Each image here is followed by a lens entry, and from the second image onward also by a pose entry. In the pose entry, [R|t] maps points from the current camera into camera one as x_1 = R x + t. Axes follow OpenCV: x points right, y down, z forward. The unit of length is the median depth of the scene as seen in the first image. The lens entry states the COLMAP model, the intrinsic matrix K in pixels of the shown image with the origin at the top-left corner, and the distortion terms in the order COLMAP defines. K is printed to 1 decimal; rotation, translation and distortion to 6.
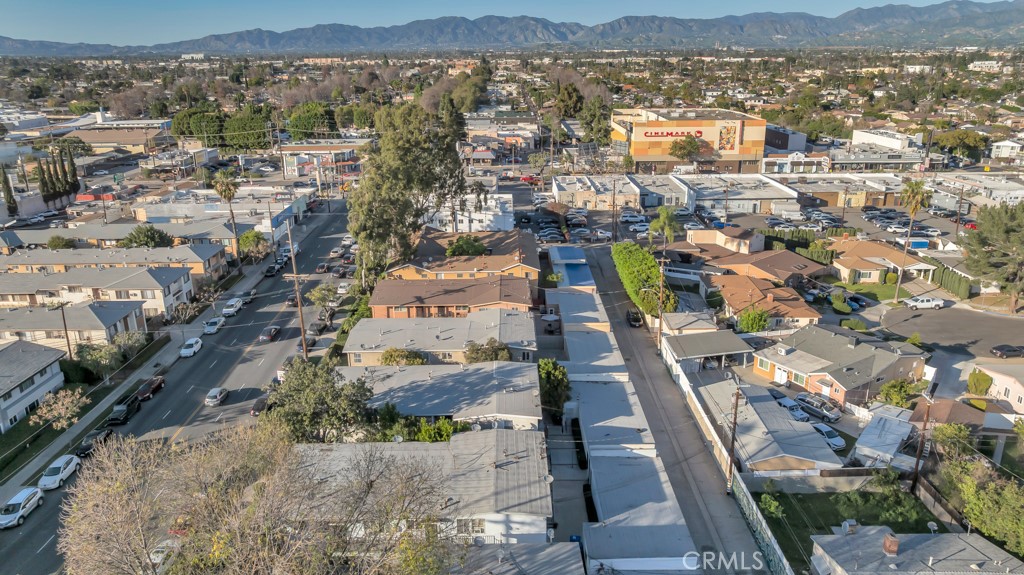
lens RADIAL K [[712.7, 0, 515.0], [0, 712.7, 287.6], [0, 0, 1]] dist [-0.001282, 0.005288]
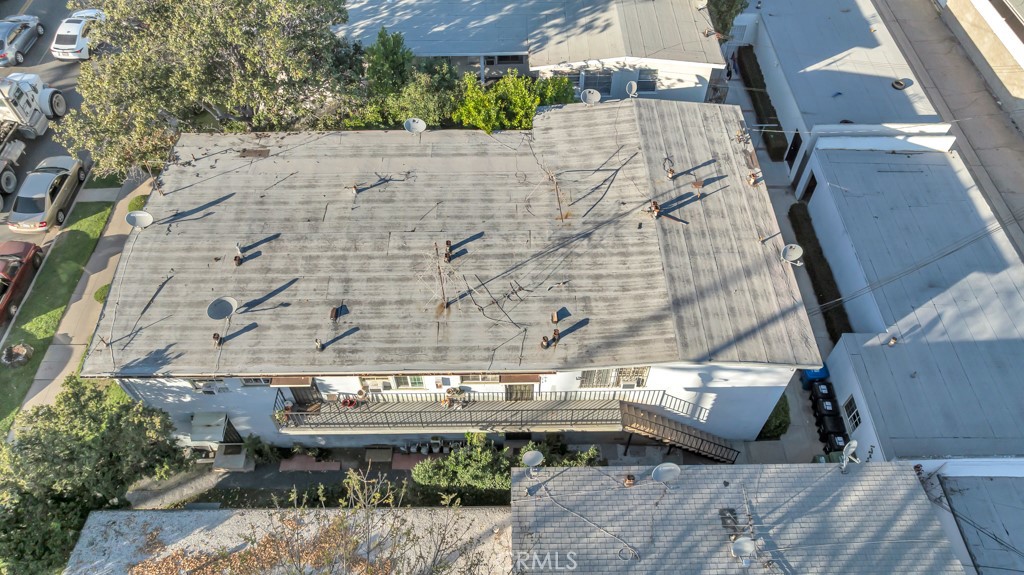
lens RADIAL K [[712.7, 0, 517.0], [0, 712.7, 286.0], [0, 0, 1]] dist [-0.001282, 0.005288]
pose [[0.999948, 0.010001, 0.002136, -0.101074], [-0.009486, 0.829108, 0.559007, 0.048825], [0.003820, -0.558998, 0.829160, 0.576080]]
